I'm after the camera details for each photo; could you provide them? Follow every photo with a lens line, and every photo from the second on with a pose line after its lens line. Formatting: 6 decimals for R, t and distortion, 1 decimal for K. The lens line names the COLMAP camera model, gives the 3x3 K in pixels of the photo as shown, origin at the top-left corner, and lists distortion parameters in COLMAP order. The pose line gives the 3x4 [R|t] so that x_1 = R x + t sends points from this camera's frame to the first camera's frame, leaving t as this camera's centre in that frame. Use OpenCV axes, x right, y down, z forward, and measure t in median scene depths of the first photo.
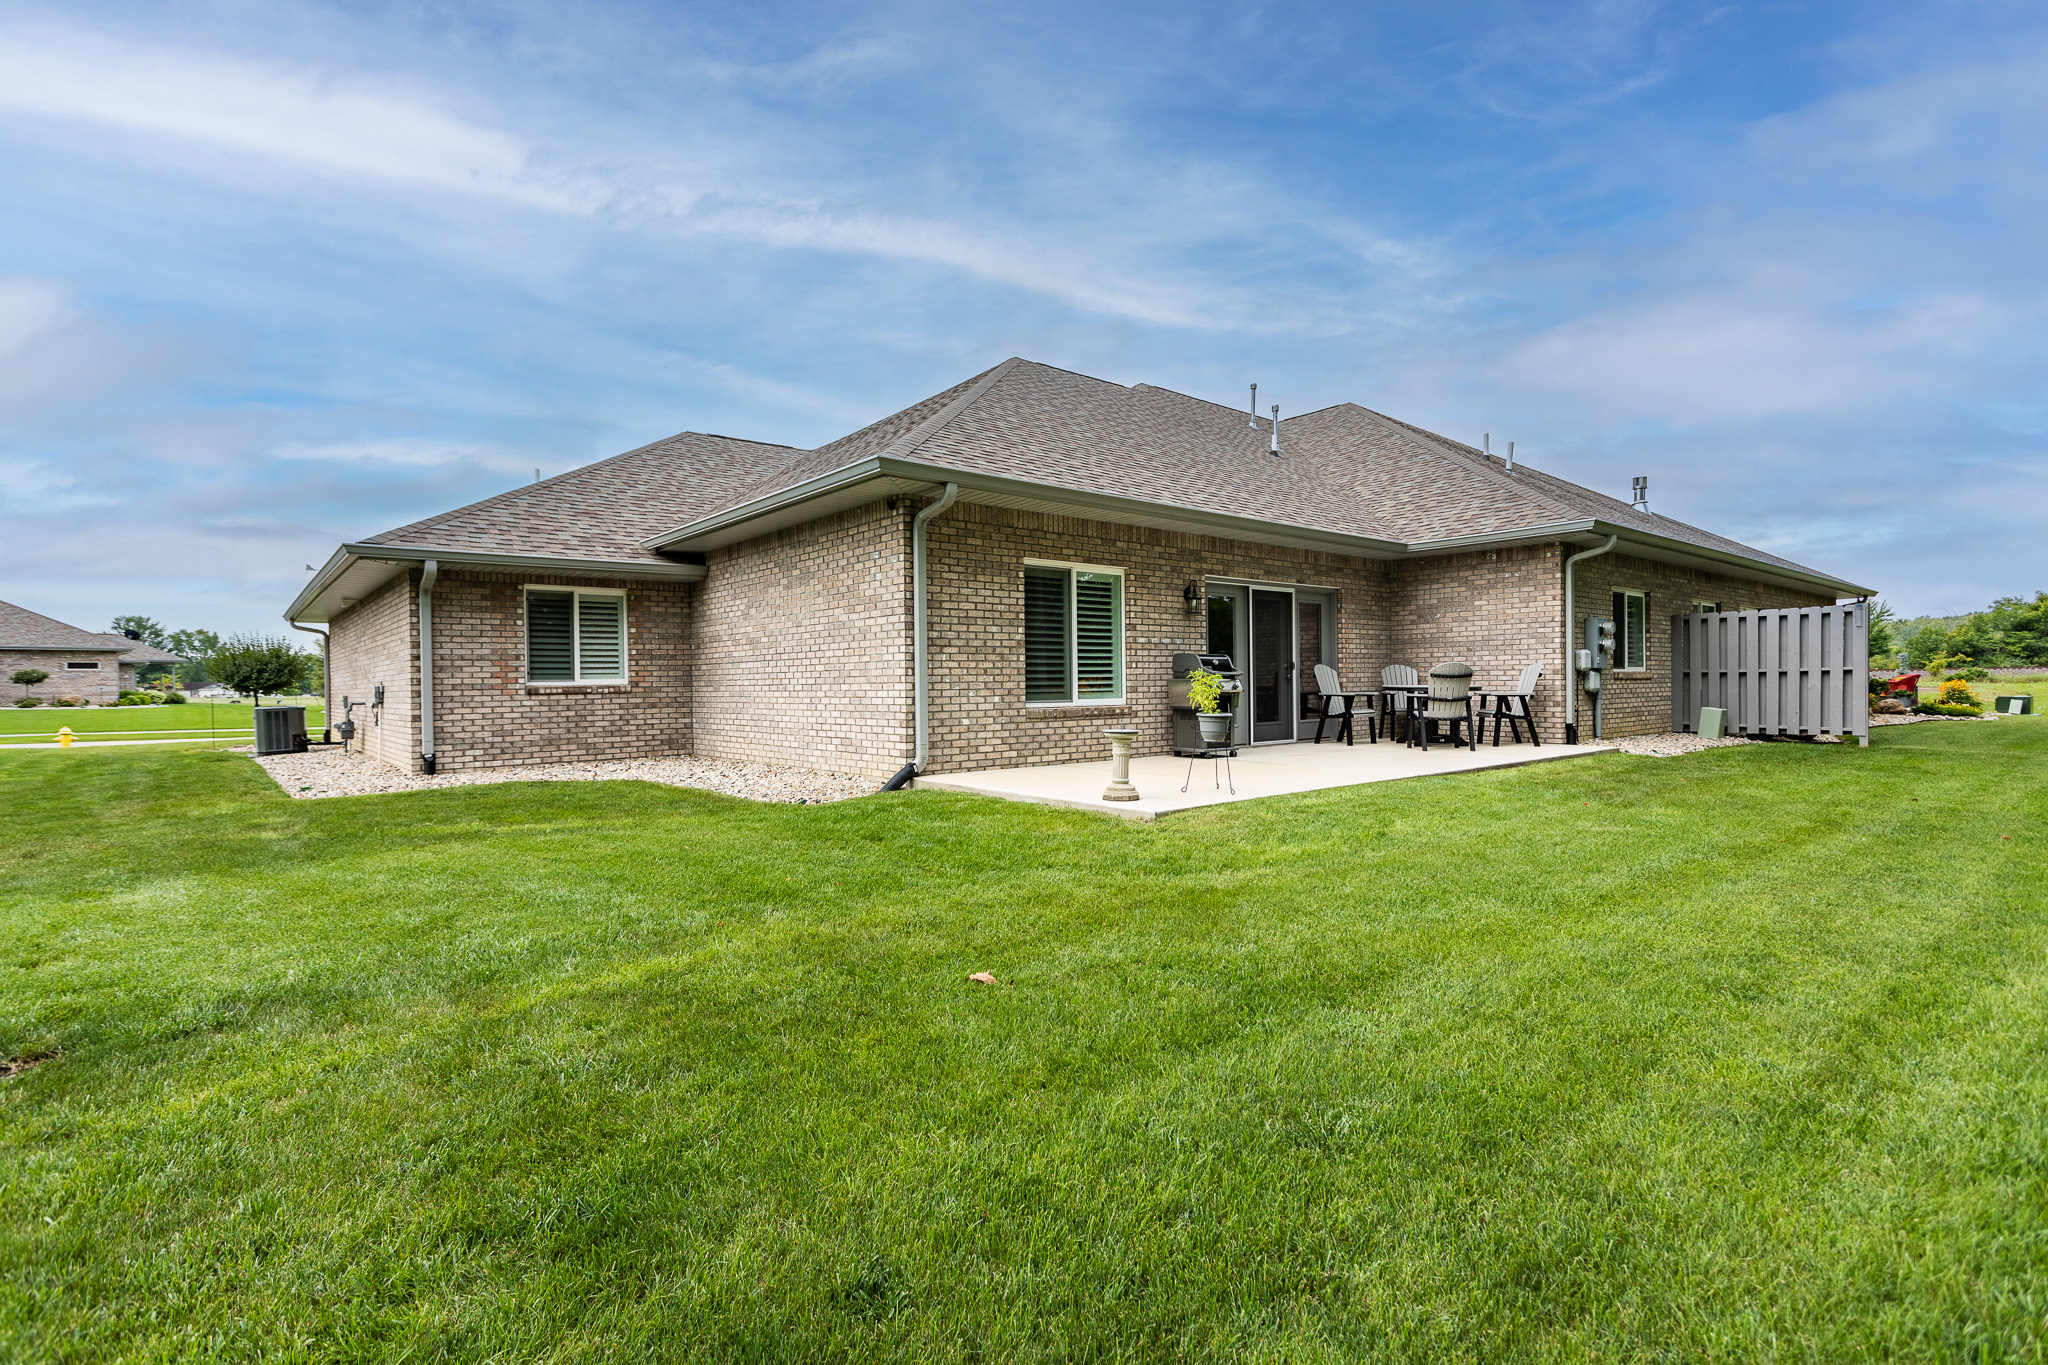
lens RADIAL K [[966.8, 0, 1024.0], [0, 966.8, 682.5], [0, 0, 1]] dist [0.000699, 0.000359]
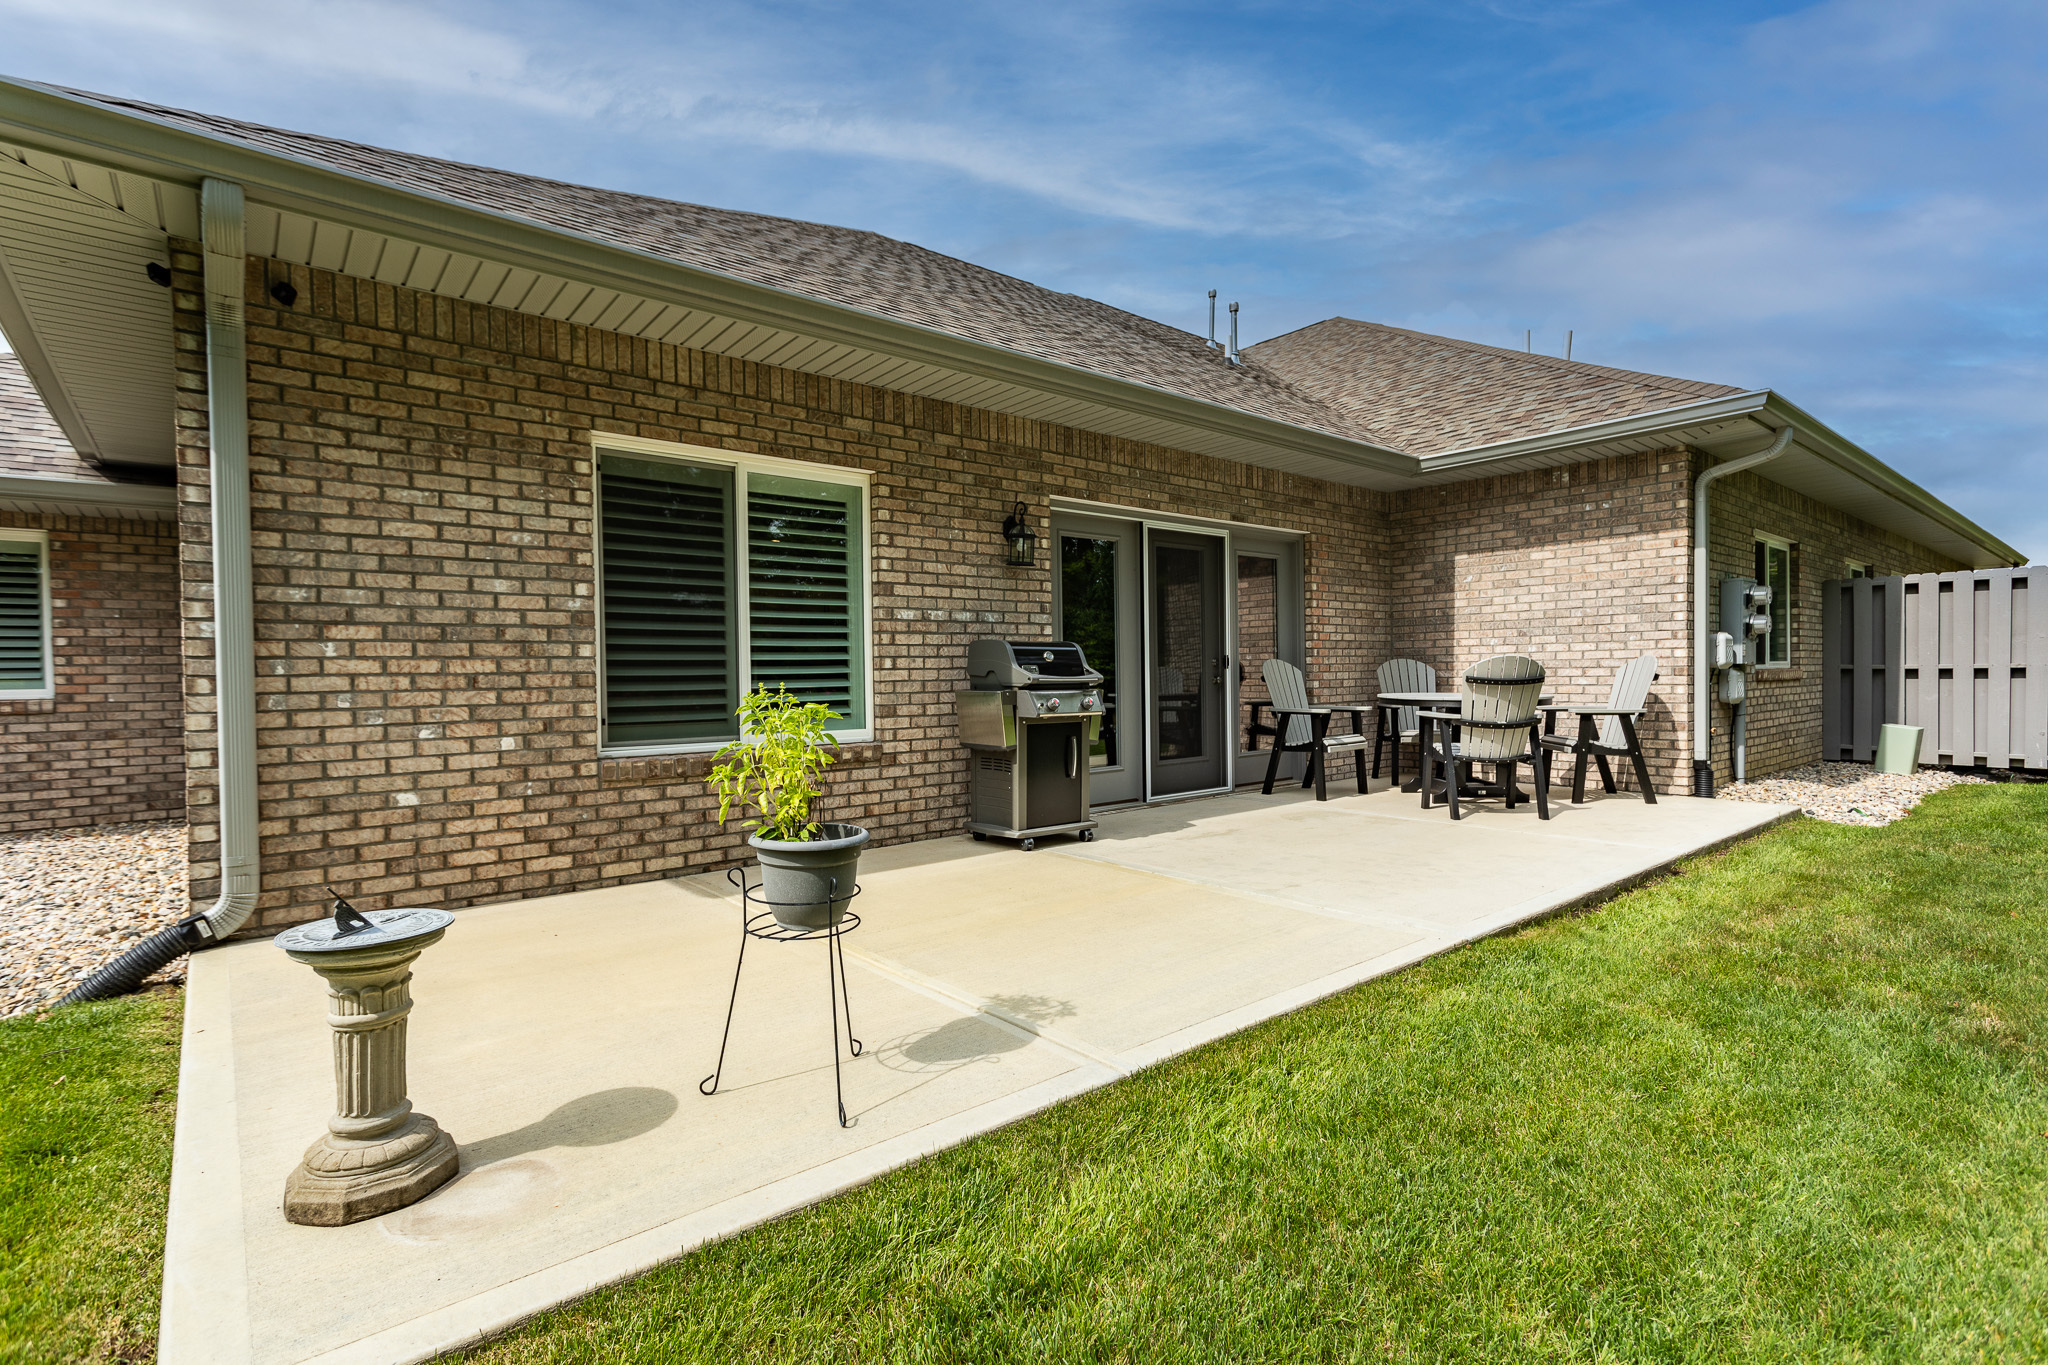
lens RADIAL K [[966.8, 0, 1024.0], [0, 966.8, 682.5], [0, 0, 1]] dist [0.000699, 0.000359]
pose [[0.999995, -0.002999, 0.000097, 0.160892], [0.002998, 0.999952, 0.009279, -0.010893], [-0.000124, -0.009279, 0.999957, 0.426499]]
